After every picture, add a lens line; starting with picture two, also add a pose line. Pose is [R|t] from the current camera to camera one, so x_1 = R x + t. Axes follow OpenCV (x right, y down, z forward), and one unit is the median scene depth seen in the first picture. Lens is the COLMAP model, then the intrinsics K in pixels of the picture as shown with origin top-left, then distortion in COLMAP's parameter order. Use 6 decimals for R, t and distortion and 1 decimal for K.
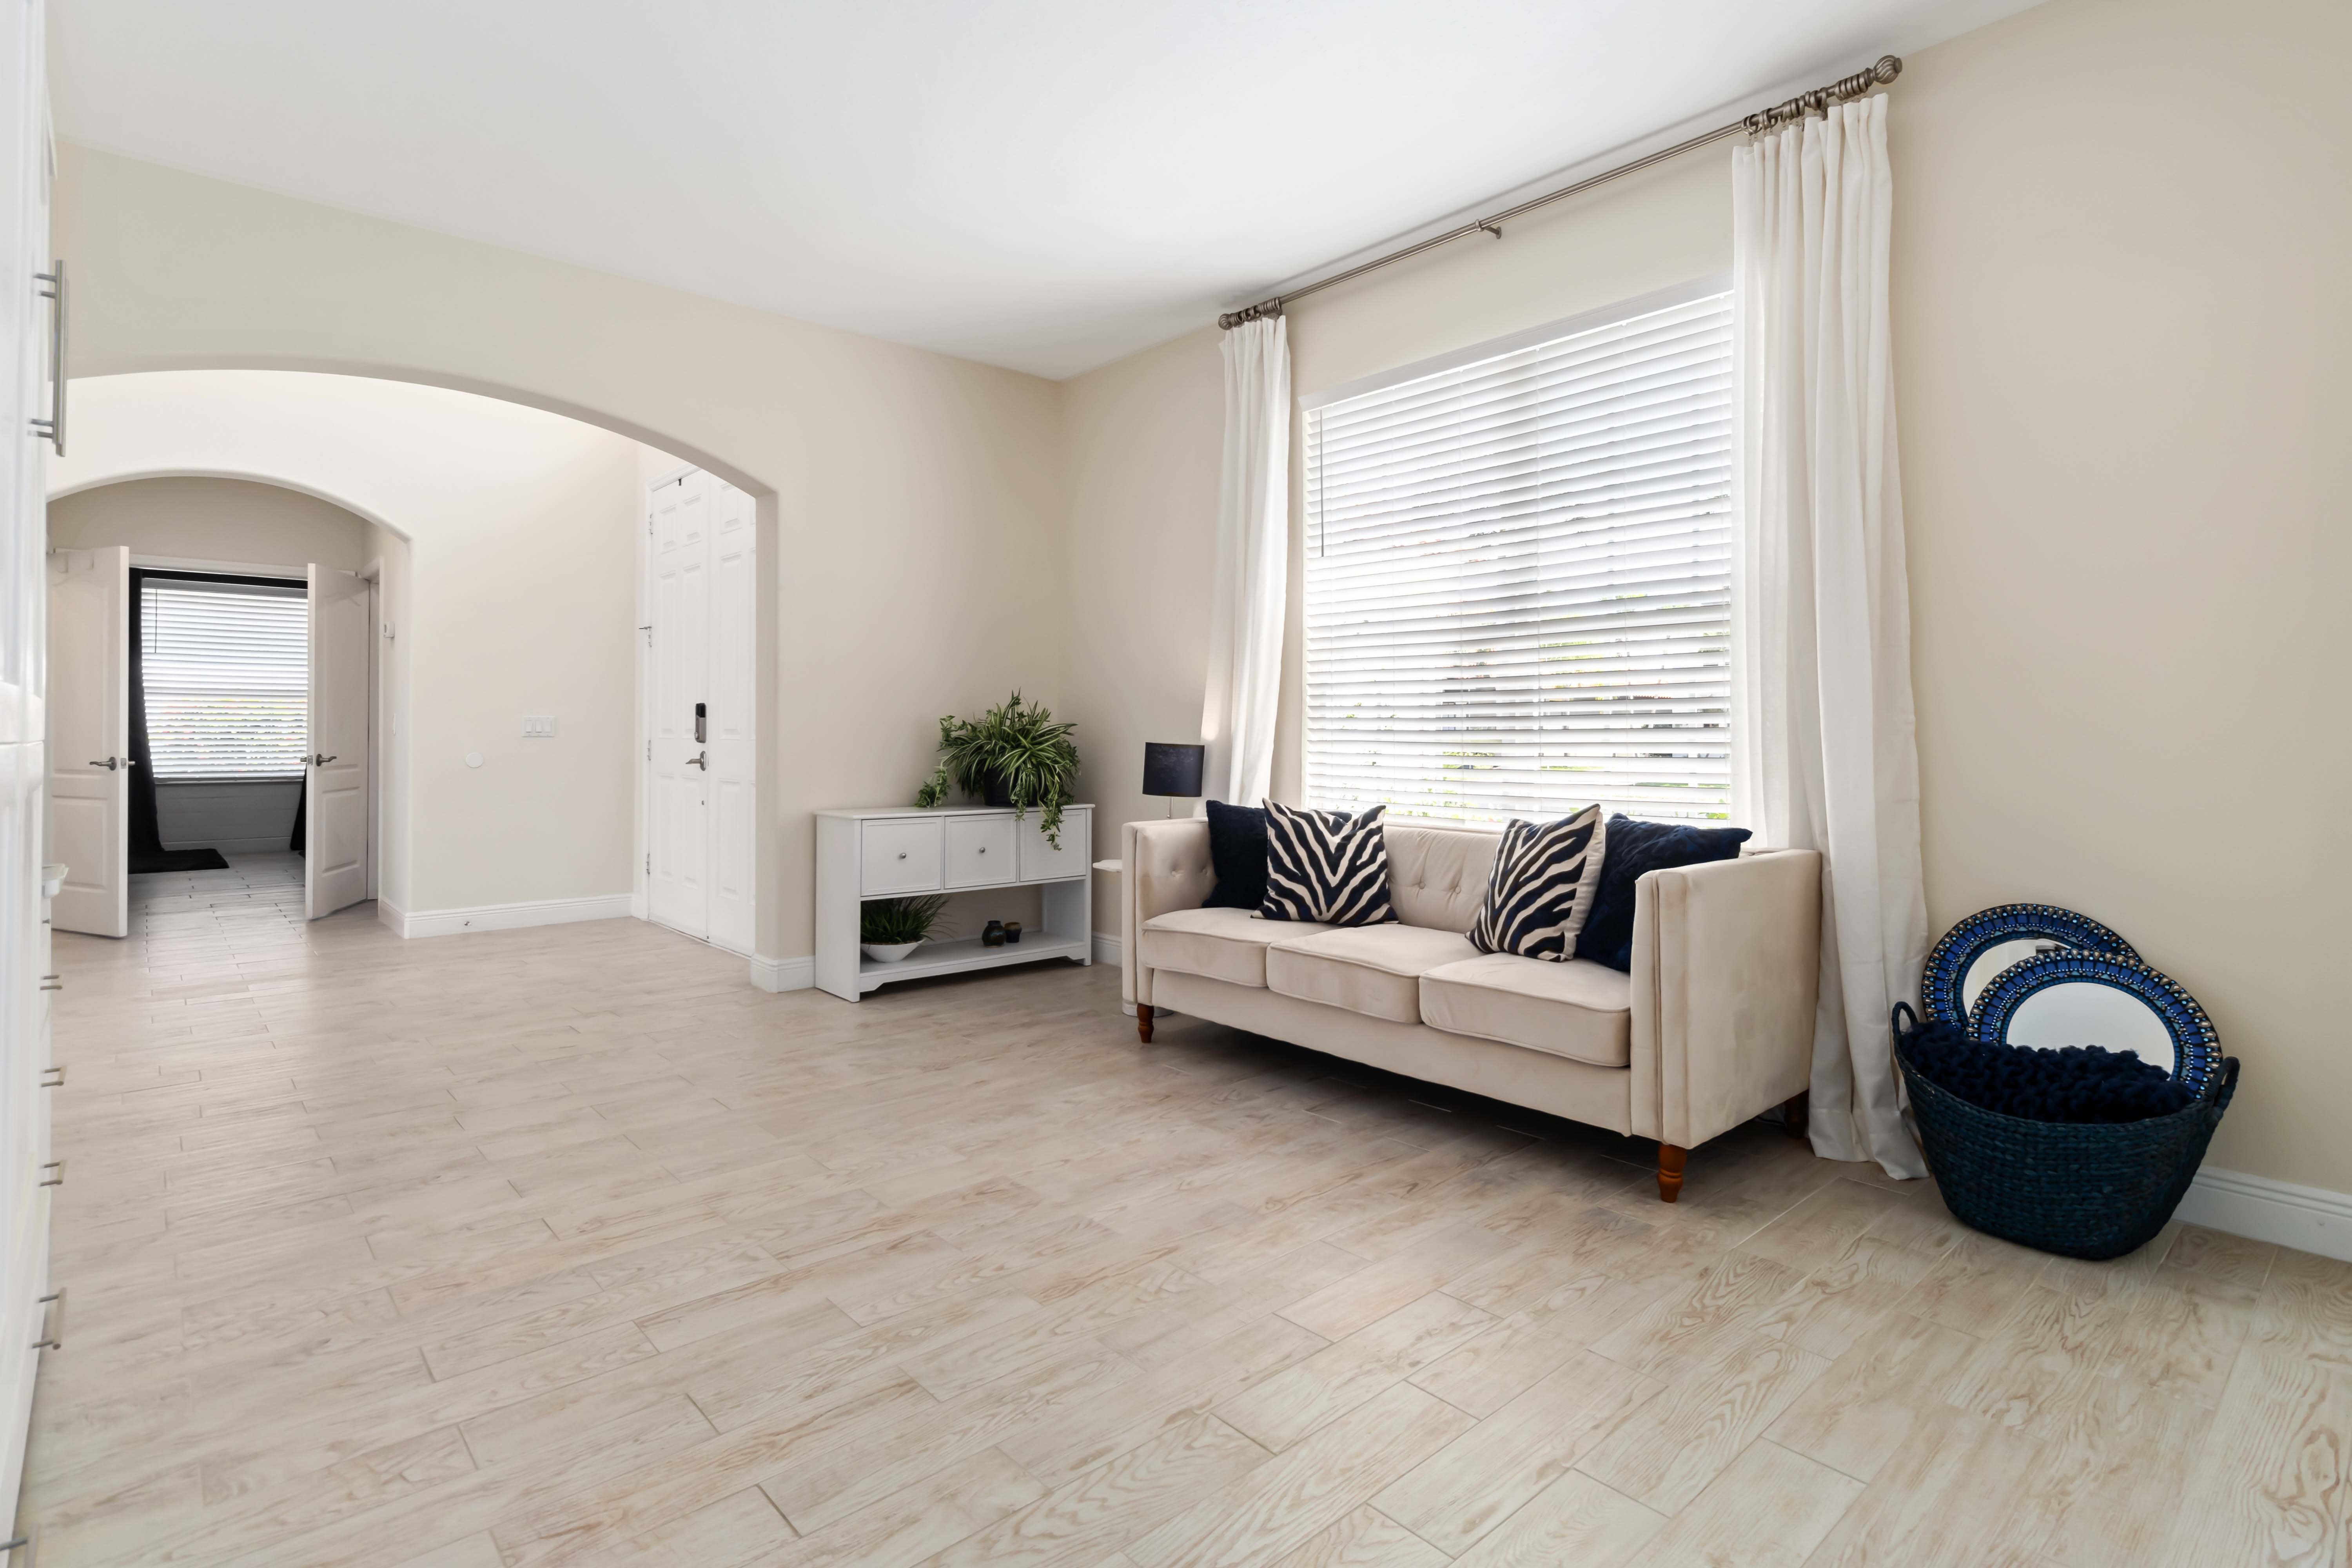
lens RADIAL K [[1161.4, 0, 1211.1], [0, 1161.4, 729.7], [0, 0, 1]] dist [0.001917, -0.000240]
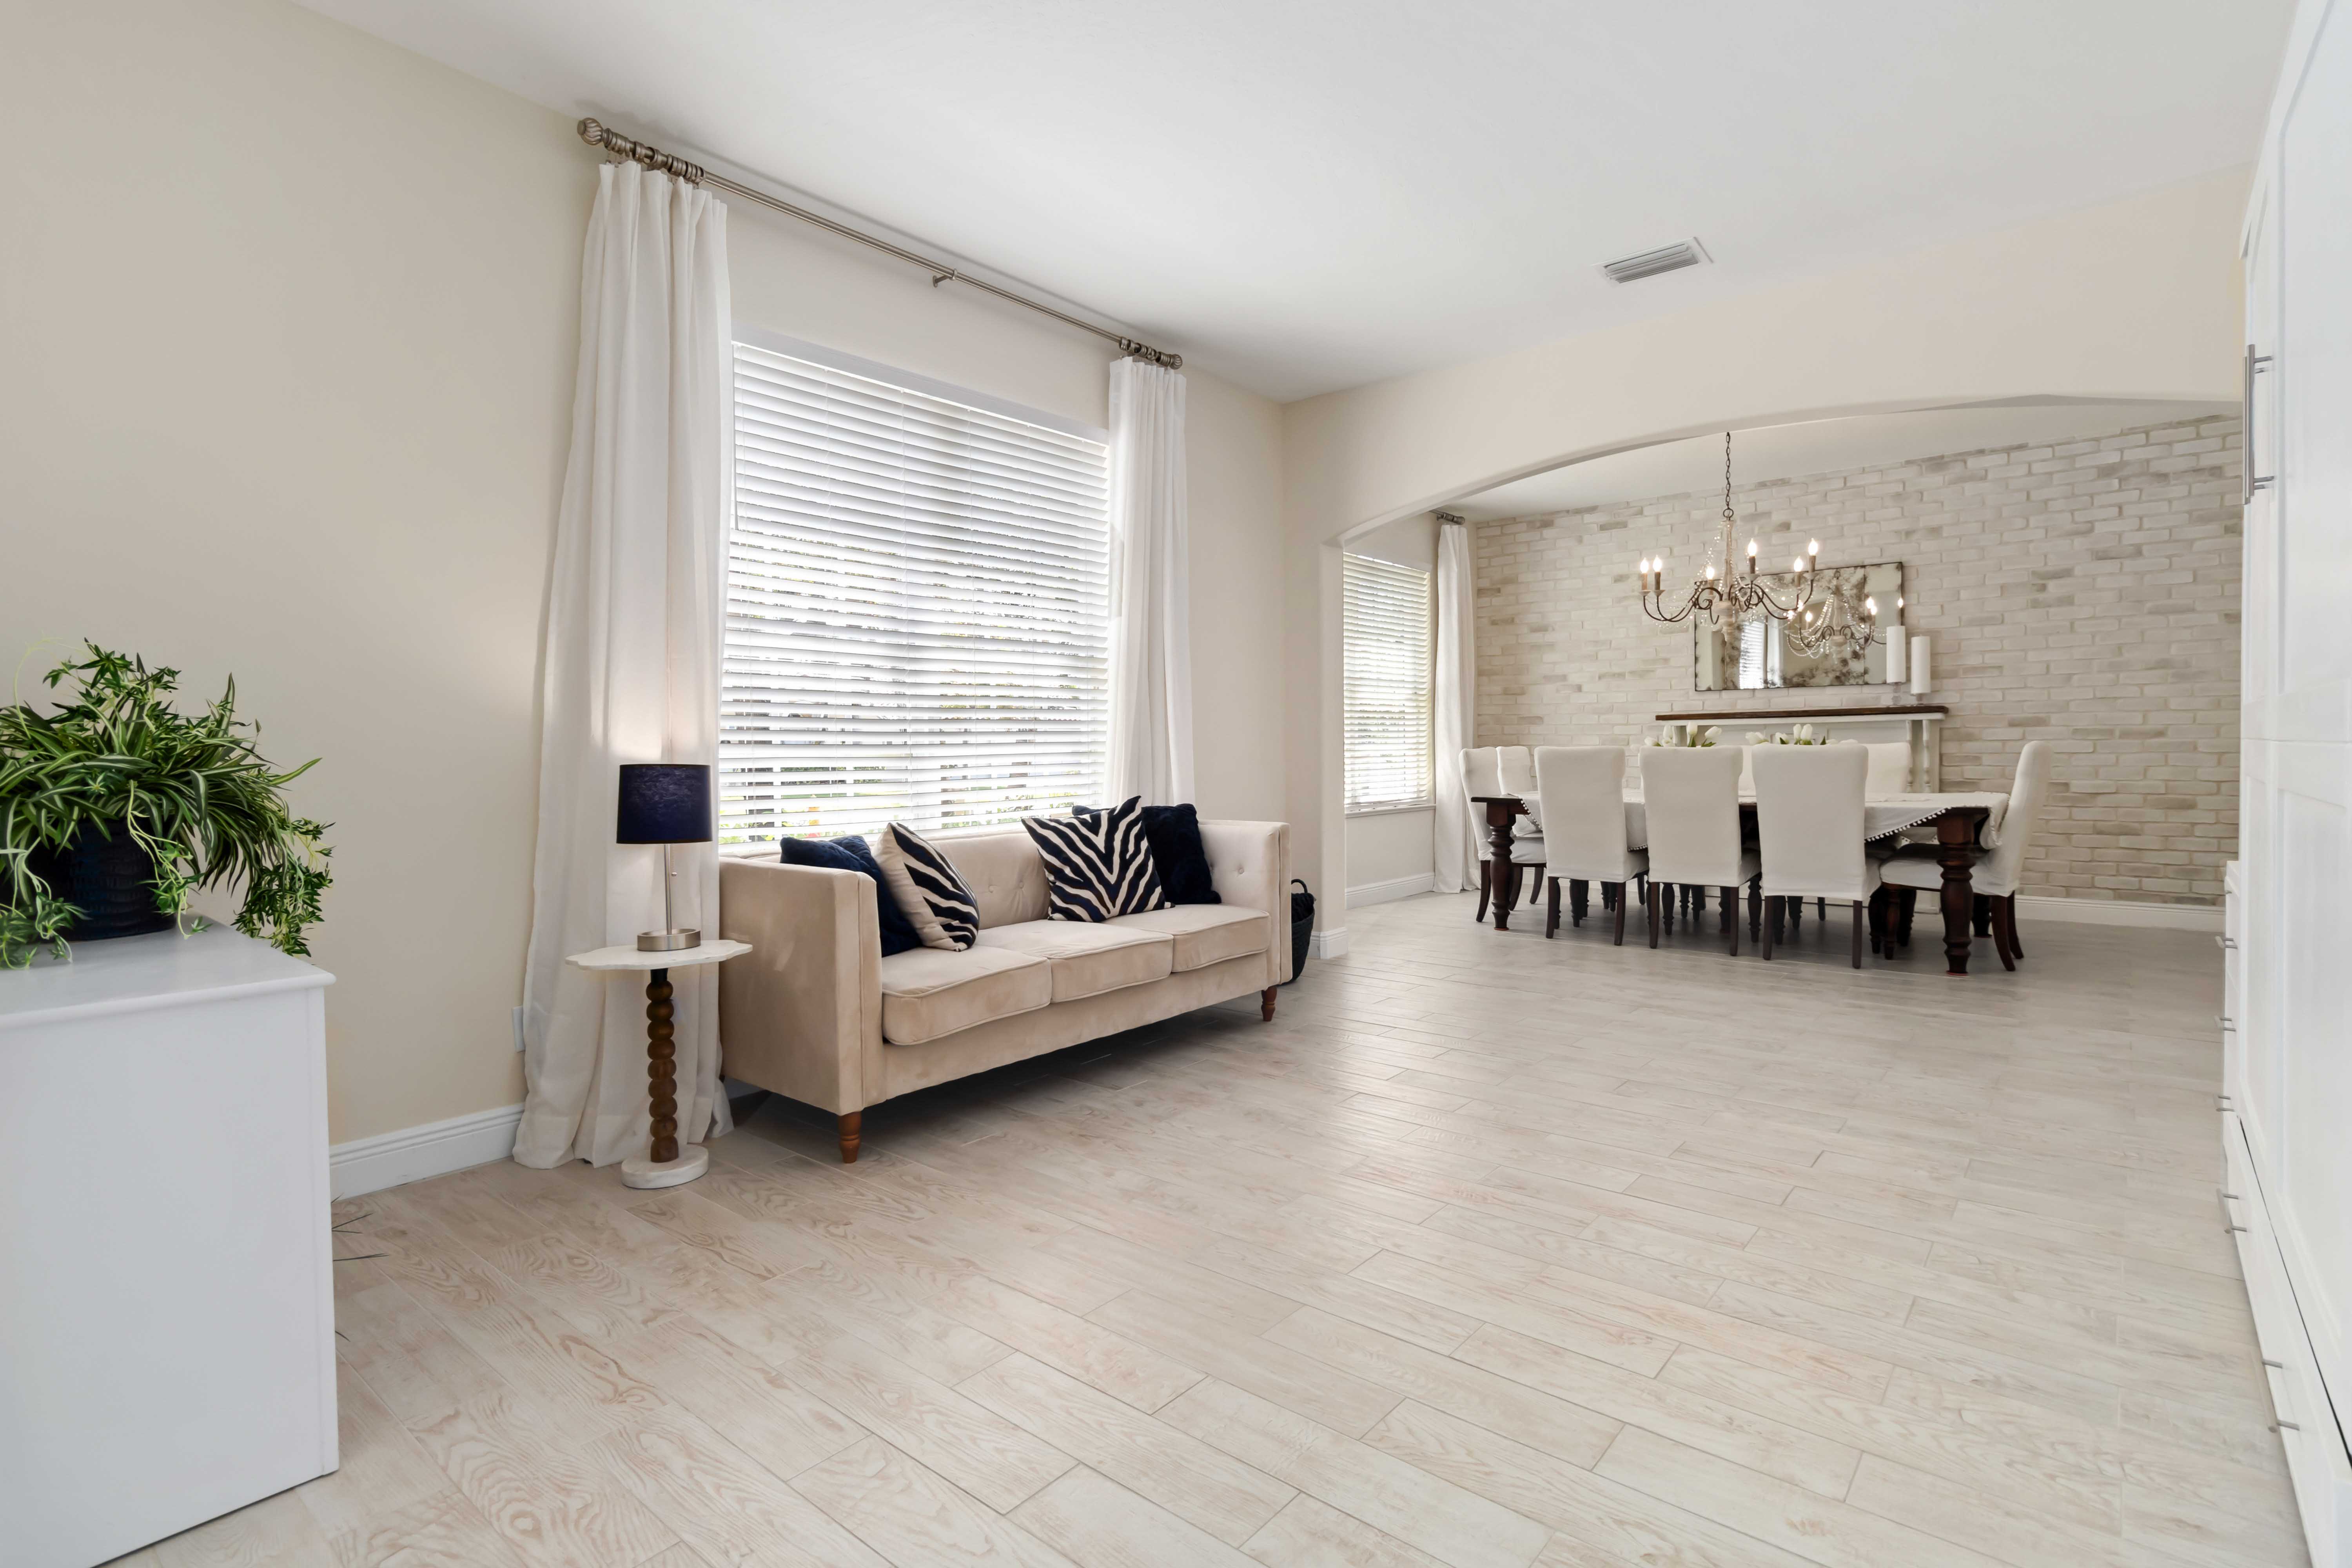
lens RADIAL K [[1122.3, 0, 1166.8], [0, 1122.3, 779.4], [0, 0, 1]] dist [0.002628, 0.000112]
pose [[-0.120090, -0.027539, 0.992381, -1.213315], [0.007056, 0.999566, 0.028592, 0.006742], [-0.992738, 0.010435, -0.119844, 1.353933]]
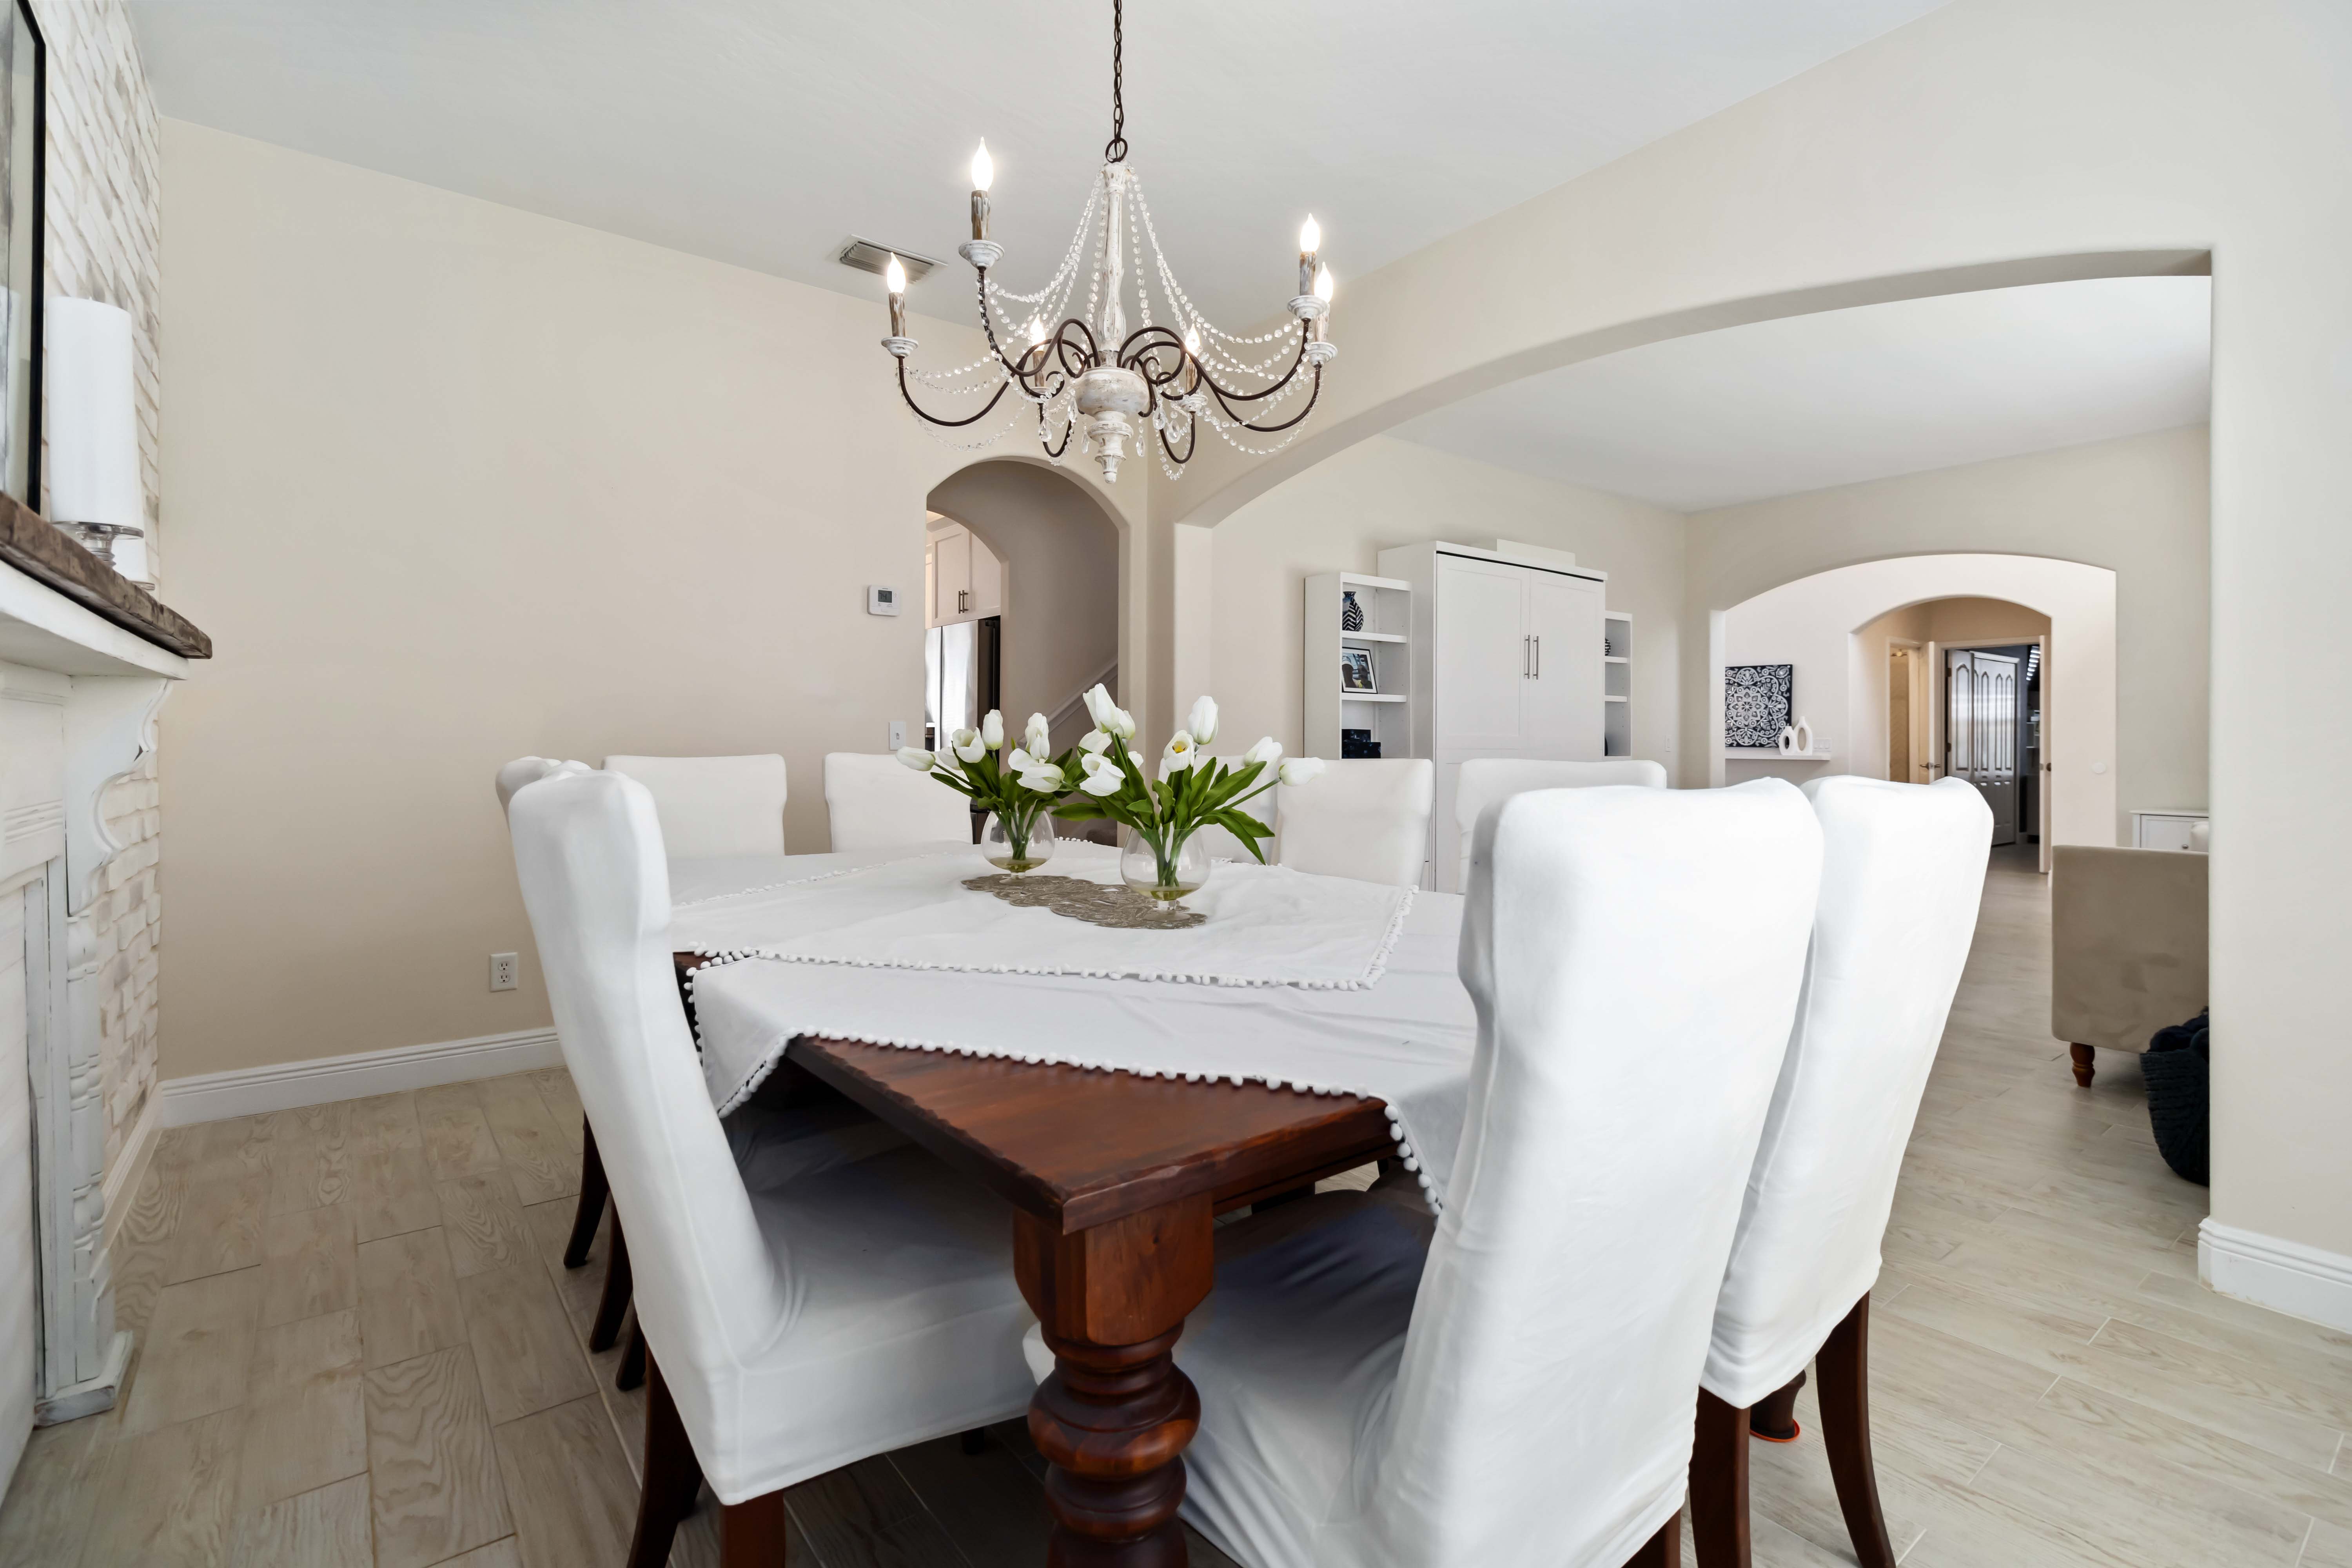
lens RADIAL K [[1097.2, 0, 1186.2], [0, 1097.2, 744.5], [0, 0, 1]] dist [0.002298, 0.000243]
pose [[-0.081491, -0.004896, -0.996662, 1.798740], [0.001888, 0.999985, -0.005067, 0.006670], [0.996672, -0.002294, -0.081481, 0.051308]]
